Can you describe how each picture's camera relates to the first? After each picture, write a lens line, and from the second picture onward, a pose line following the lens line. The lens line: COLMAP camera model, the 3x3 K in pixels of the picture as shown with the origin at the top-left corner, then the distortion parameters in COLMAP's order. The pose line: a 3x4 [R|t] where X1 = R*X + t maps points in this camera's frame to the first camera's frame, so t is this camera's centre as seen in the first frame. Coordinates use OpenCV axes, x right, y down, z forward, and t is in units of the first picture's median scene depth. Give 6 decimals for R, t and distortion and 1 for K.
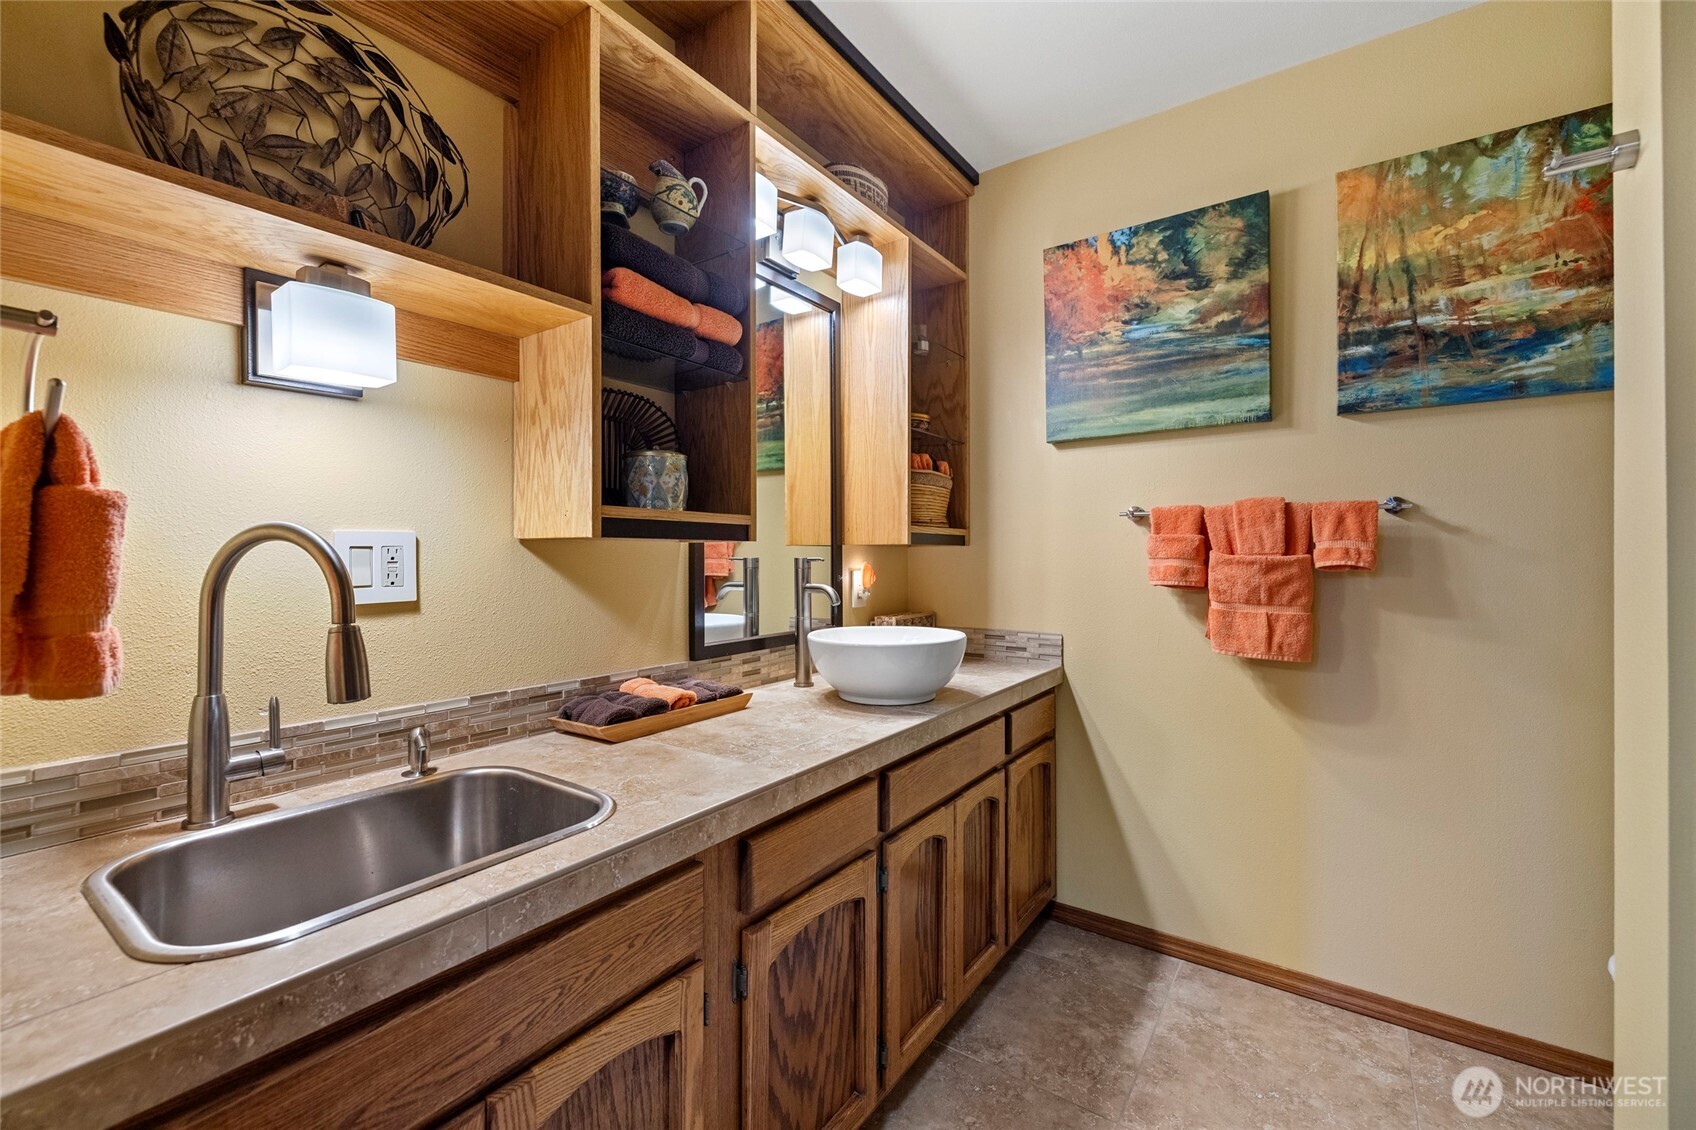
lens RADIAL K [[709.2, 0, 830.3], [0, 709.2, 551.0], [0, 0, 1]] dist [-0.000279, 0.000143]
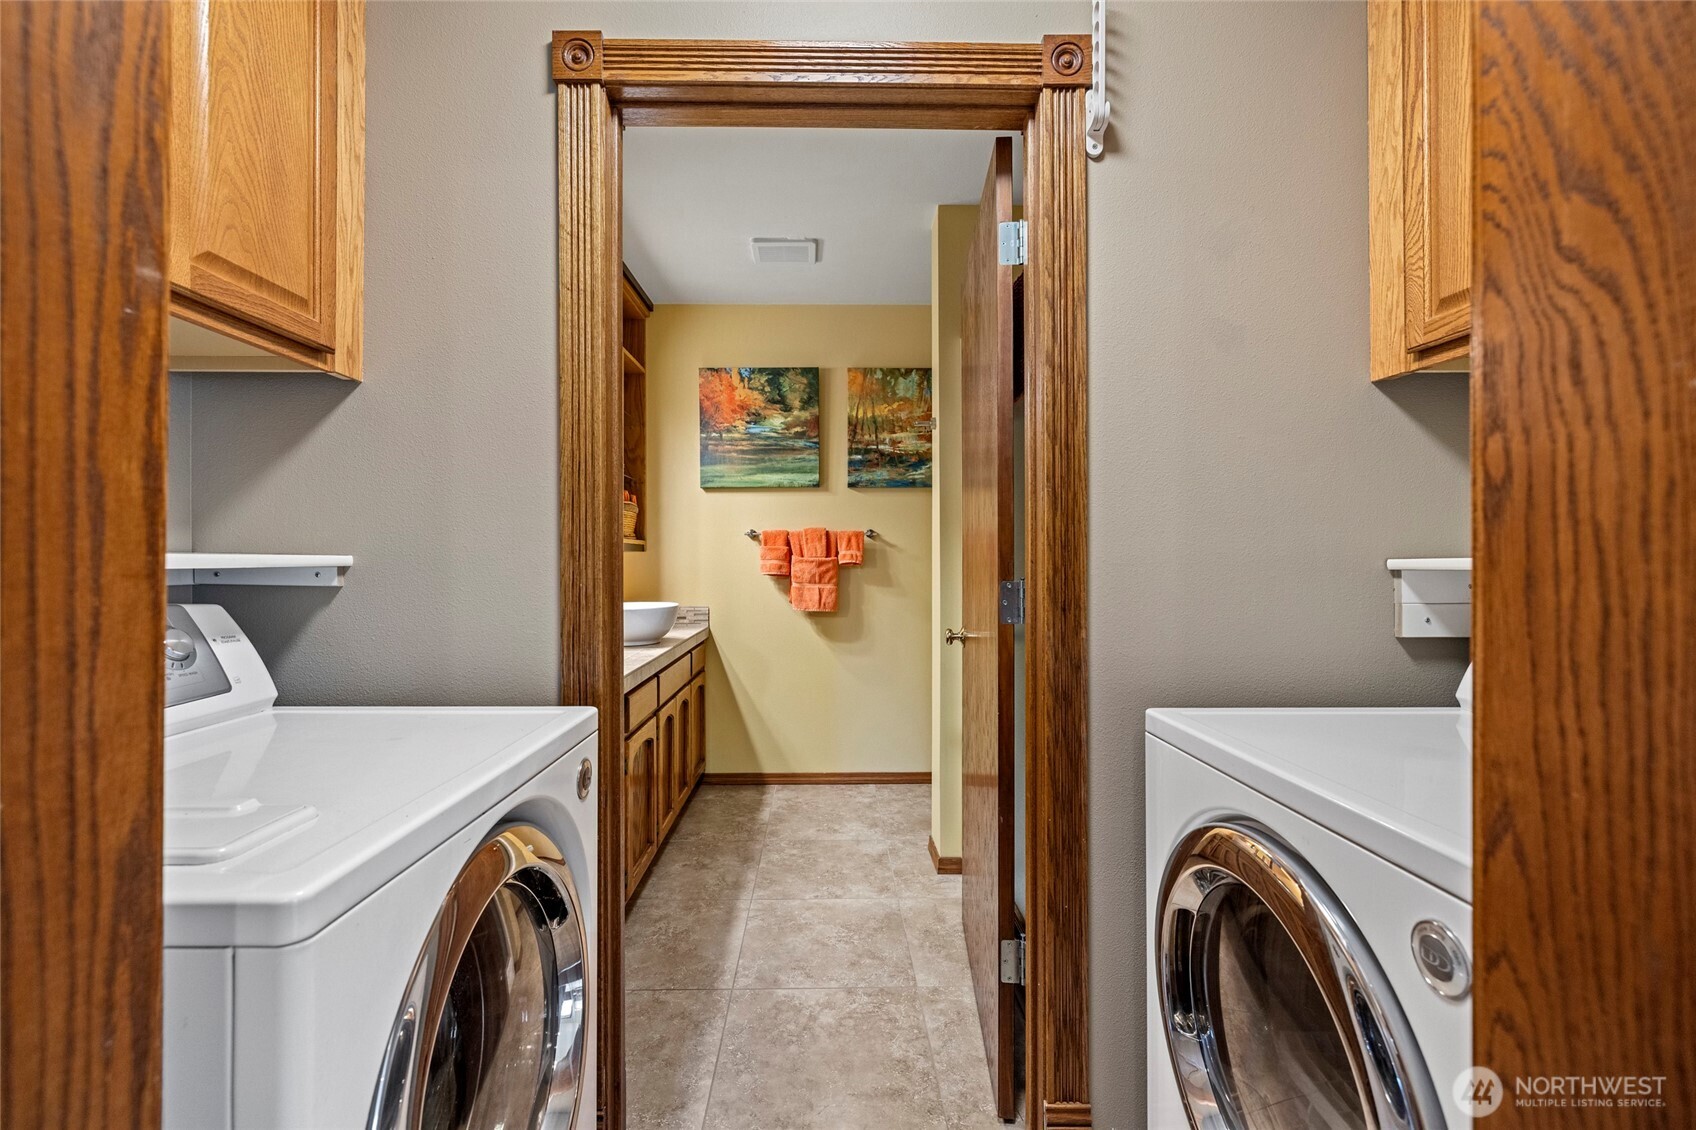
lens RADIAL K [[709.2, 0, 830.3], [0, 709.2, 551.0], [0, 0, 1]] dist [-0.000279, 0.000143]
pose [[0.809065, 0.006549, 0.587682, -0.473141], [-0.001246, 0.999955, -0.009429, 0.005780], [-0.587718, 0.006897, 0.809037, -0.558119]]
